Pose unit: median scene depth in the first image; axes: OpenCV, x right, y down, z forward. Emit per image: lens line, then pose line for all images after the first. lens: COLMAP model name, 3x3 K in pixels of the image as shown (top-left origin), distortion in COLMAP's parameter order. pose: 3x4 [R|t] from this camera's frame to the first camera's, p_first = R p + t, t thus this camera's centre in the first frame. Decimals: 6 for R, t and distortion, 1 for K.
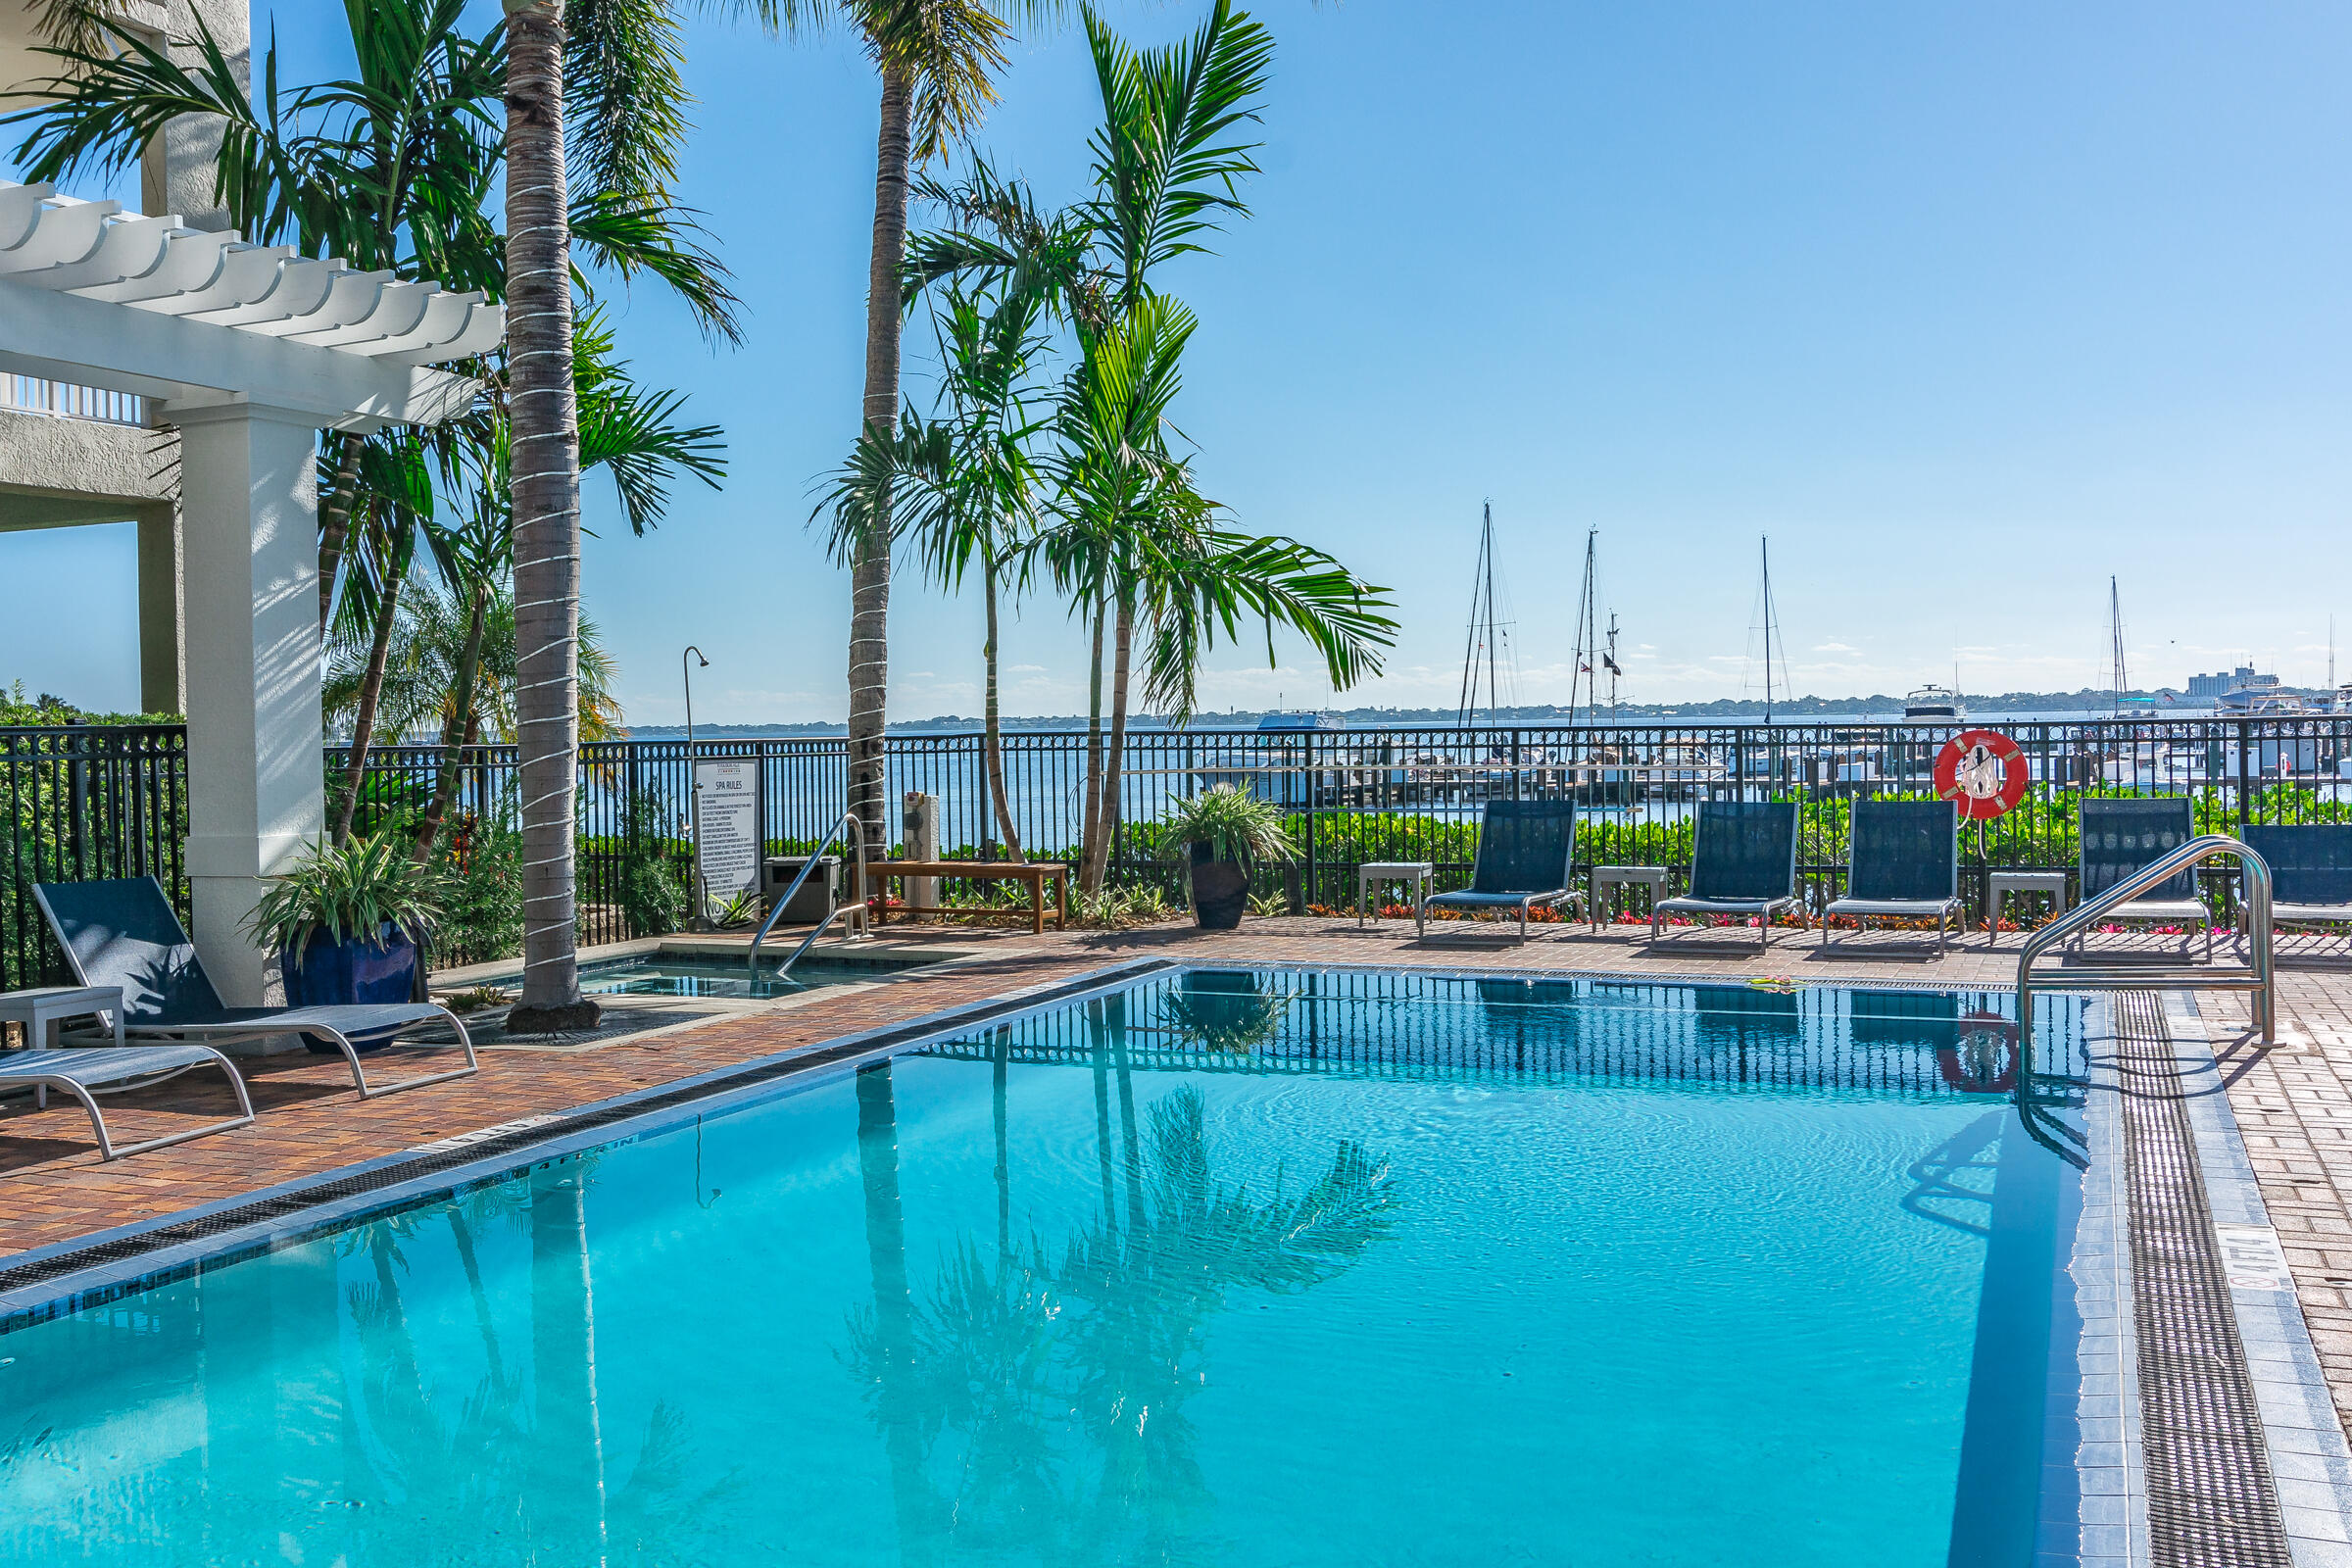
lens RADIAL K [[1977.2, 0, 1176.2], [0, 1977.2, 778.3], [0, 0, 1]] dist [-0.003749, -0.002439]
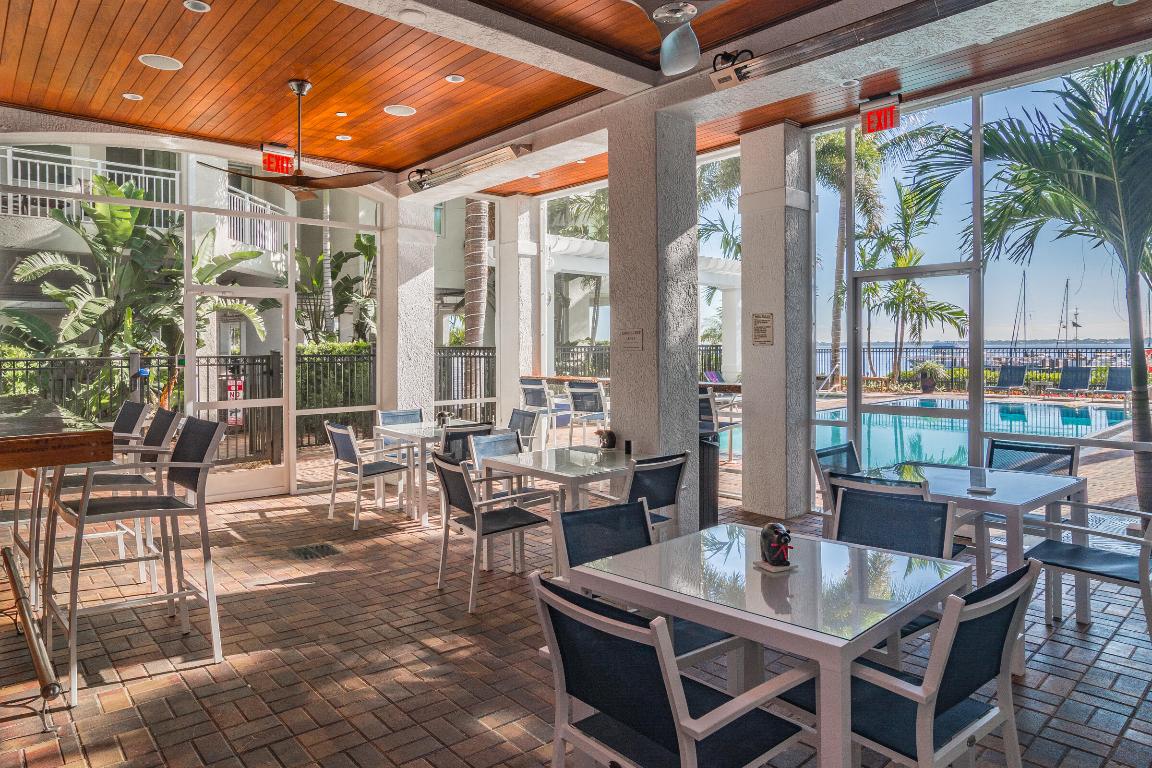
lens RADIAL K [[717.8, 0, 531.6], [0, 717.8, 355.2], [0, 0, 1]] dist [0.002436, 0.000728]
pose [[0.895323, 0.014926, -0.445168, -0.053504], [-0.019240, 0.999802, -0.005173, 0.016578], [0.445002, 0.013197, 0.895432, -0.755269]]
